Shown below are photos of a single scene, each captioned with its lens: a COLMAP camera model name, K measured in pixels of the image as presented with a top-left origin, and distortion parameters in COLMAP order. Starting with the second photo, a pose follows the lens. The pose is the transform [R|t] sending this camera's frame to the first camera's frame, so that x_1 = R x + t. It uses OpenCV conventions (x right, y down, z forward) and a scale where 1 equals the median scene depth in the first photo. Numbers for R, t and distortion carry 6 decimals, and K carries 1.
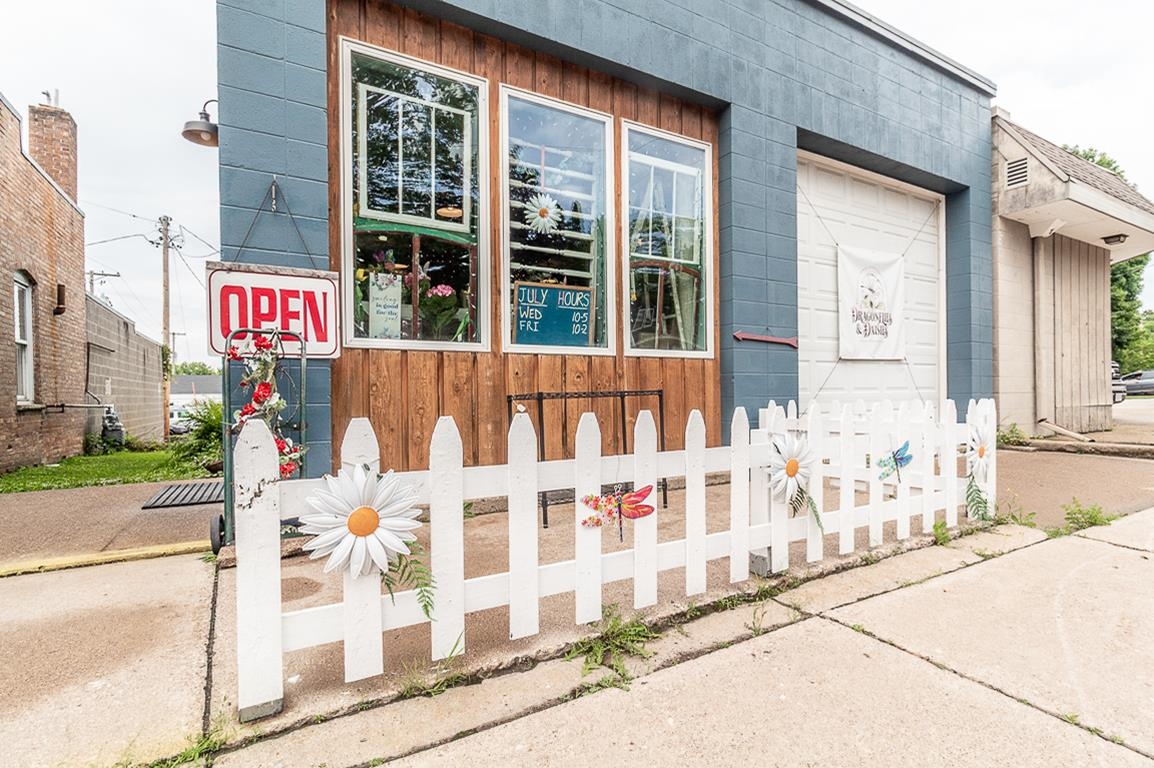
lens RADIAL K [[544.7, 0, 581.7], [0, 544.7, 384.0], [0, 0, 1]] dist [-0.000525, -0.000837]
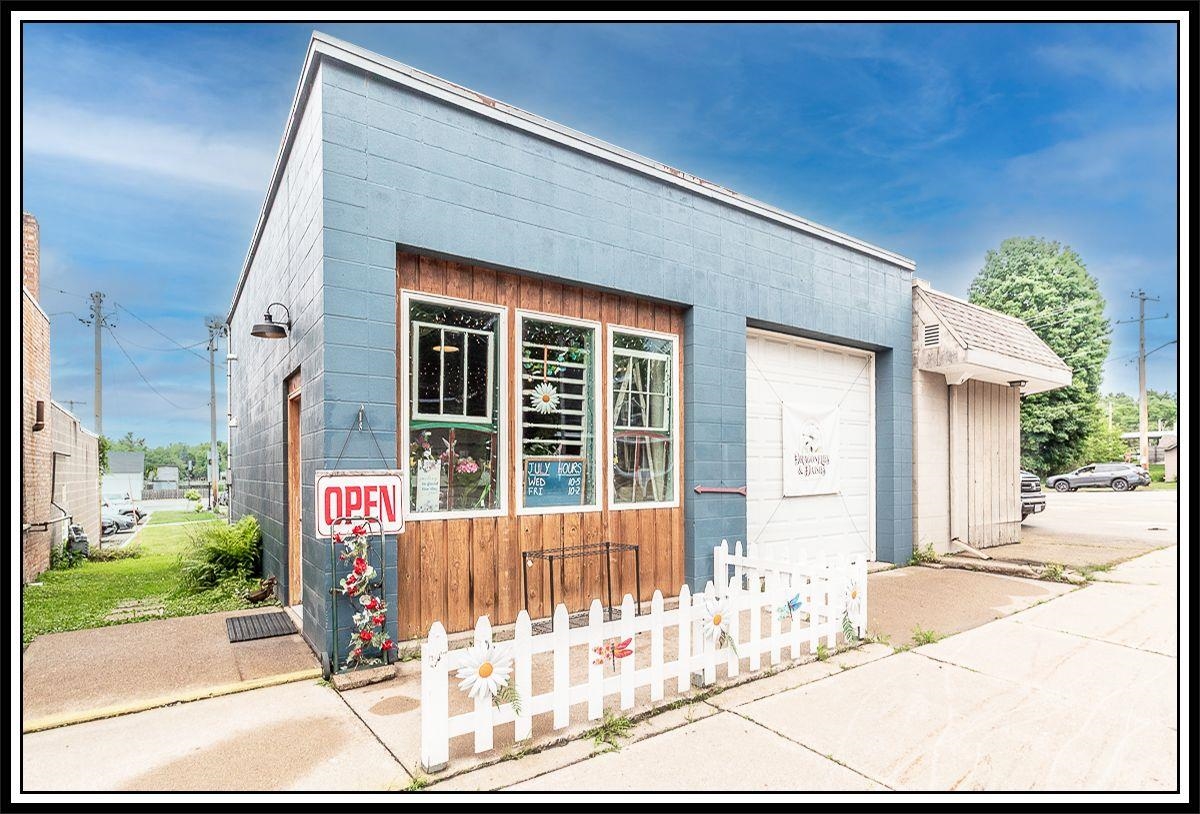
lens RADIAL K [[722.5, 0, 597.3], [0, 722.5, 408.0], [0, 0, 1]] dist [-0.001325, 0.000244]
pose [[0.995962, 0.005602, 0.089600, -0.106371], [-0.005380, 0.999982, -0.002715, -0.302565], [-0.089614, 0.002222, 0.995974, -0.717090]]
